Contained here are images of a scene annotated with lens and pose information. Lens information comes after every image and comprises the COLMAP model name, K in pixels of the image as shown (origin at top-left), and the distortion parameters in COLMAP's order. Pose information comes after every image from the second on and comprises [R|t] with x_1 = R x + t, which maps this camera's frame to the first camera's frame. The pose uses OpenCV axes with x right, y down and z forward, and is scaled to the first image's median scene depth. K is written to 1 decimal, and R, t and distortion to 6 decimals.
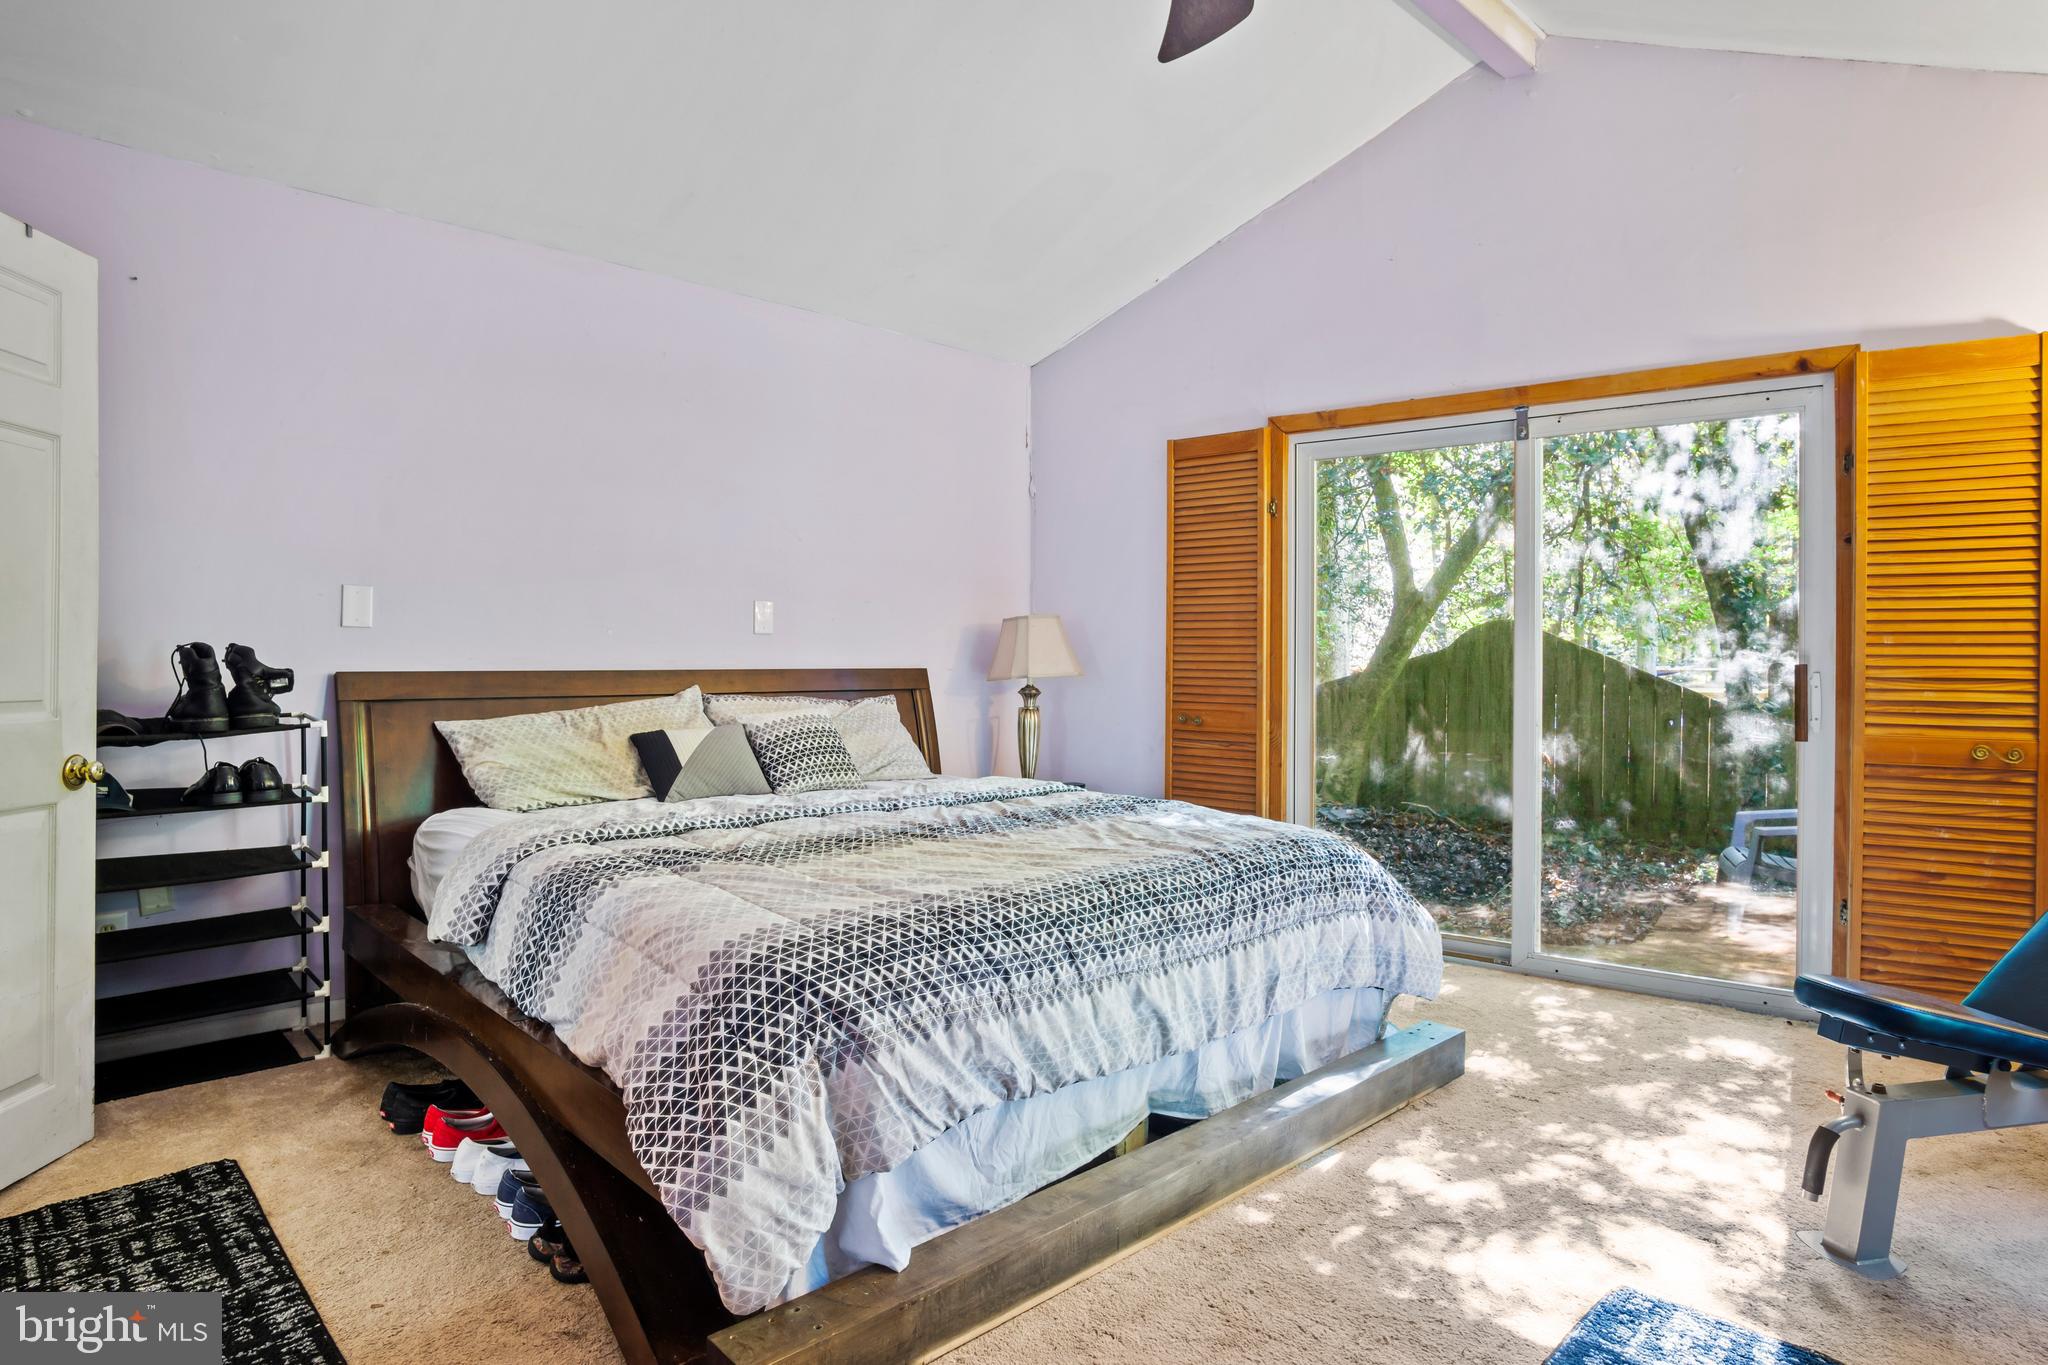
lens RADIAL K [[1089.5, 0, 1024.0], [0, 1089.5, 682.5], [0, 0, 1]] dist [-0.004317, -0.001079]
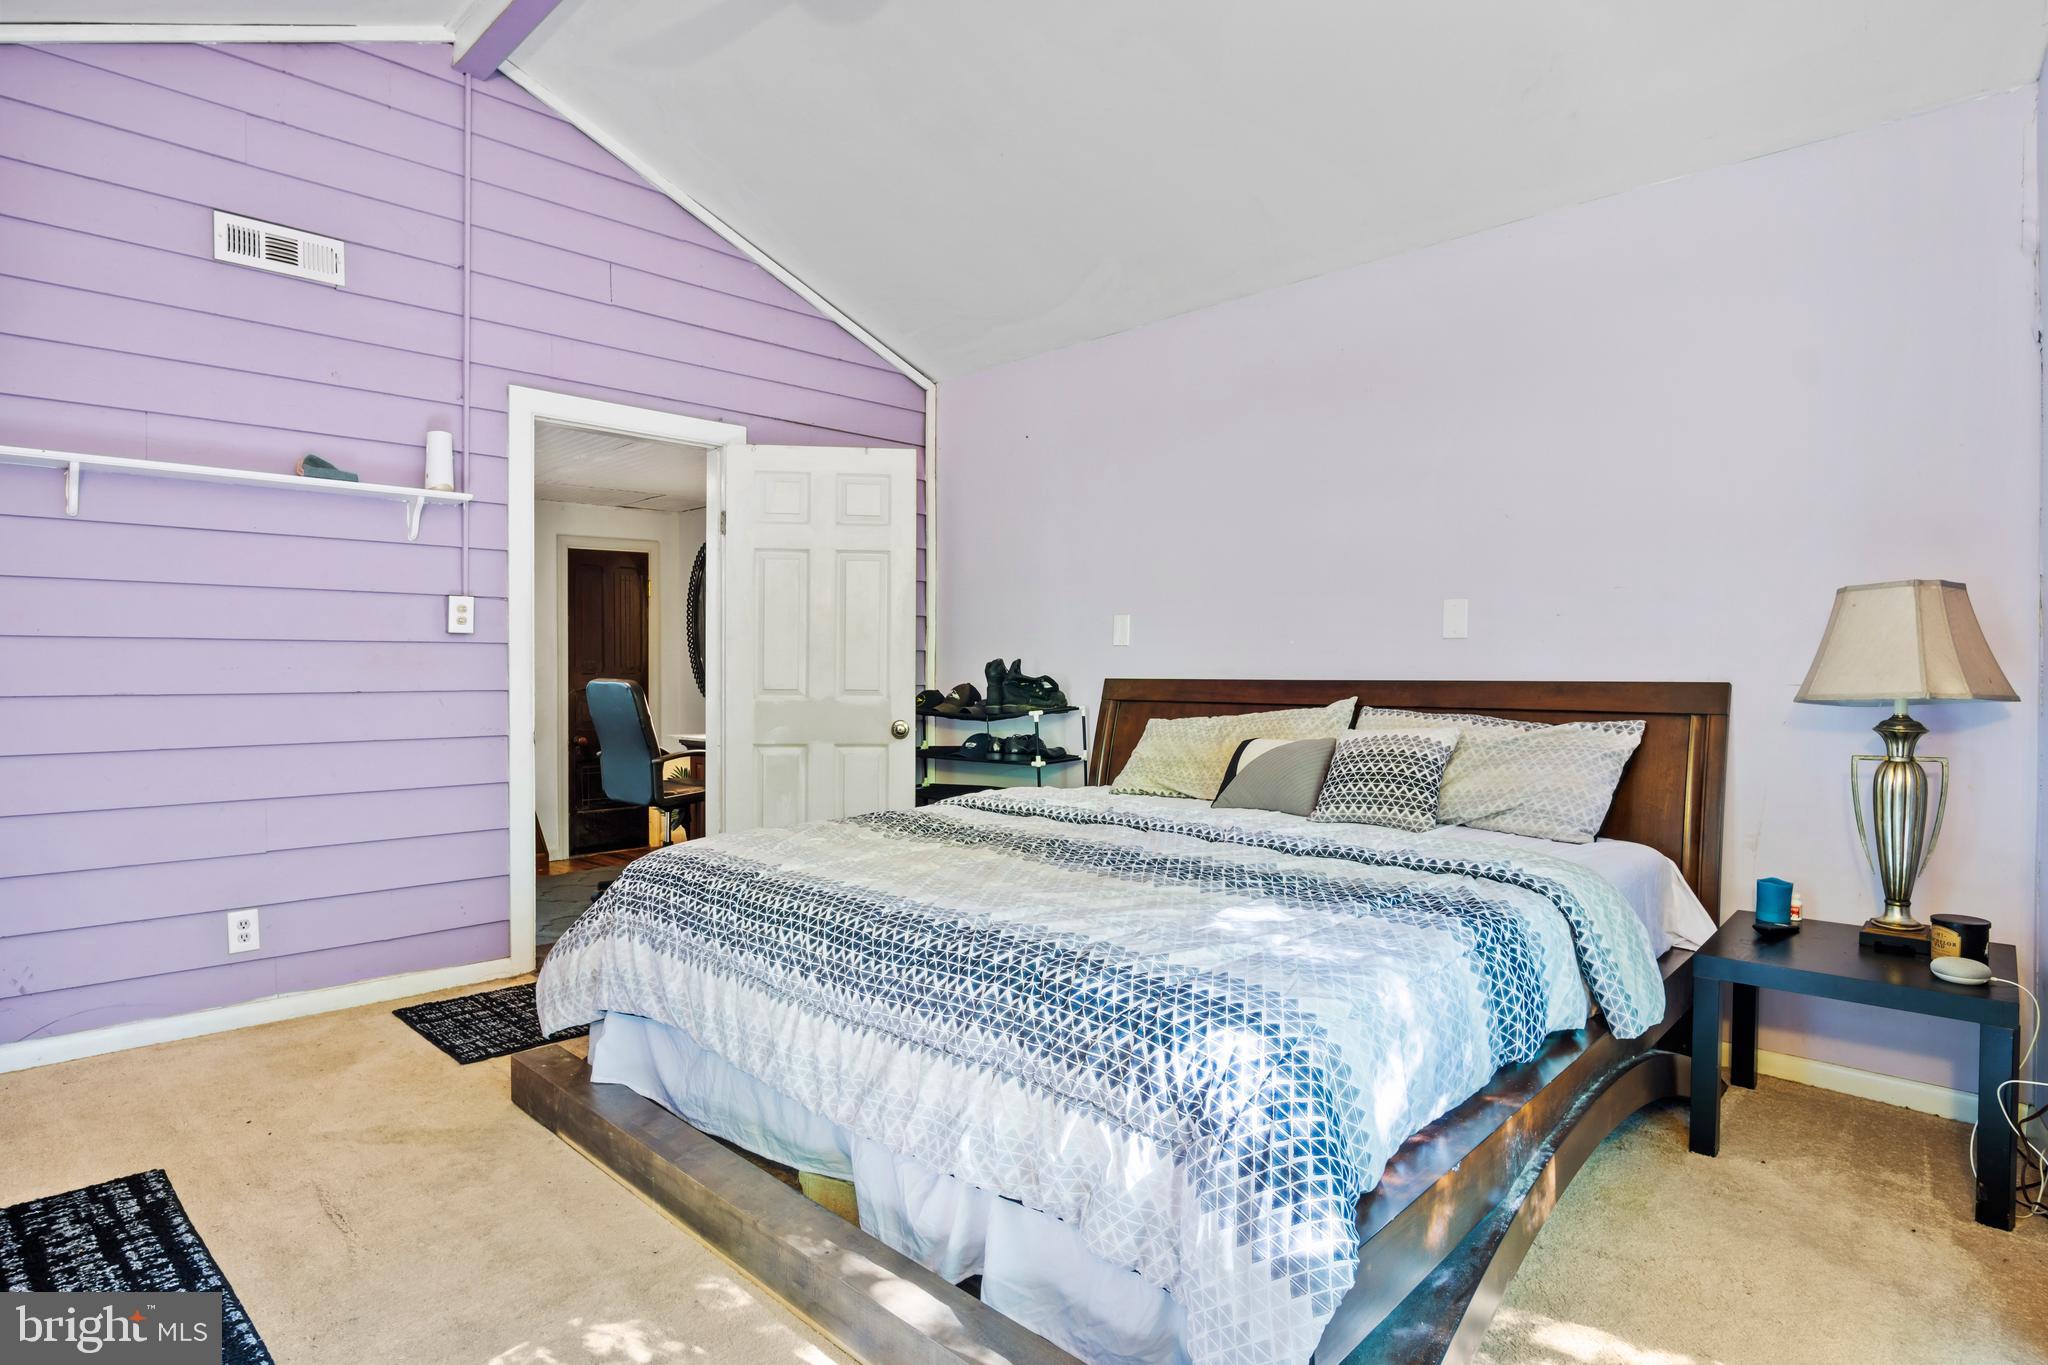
lens RADIAL K [[1089.5, 0, 1024.0], [0, 1089.5, 682.5], [0, 0, 1]] dist [-0.004317, -0.001079]
pose [[0.063294, 0.014351, -0.997892, 0.650857], [-0.014638, 0.999802, 0.013450, -0.019106], [0.997888, 0.013756, 0.063491, 0.688740]]
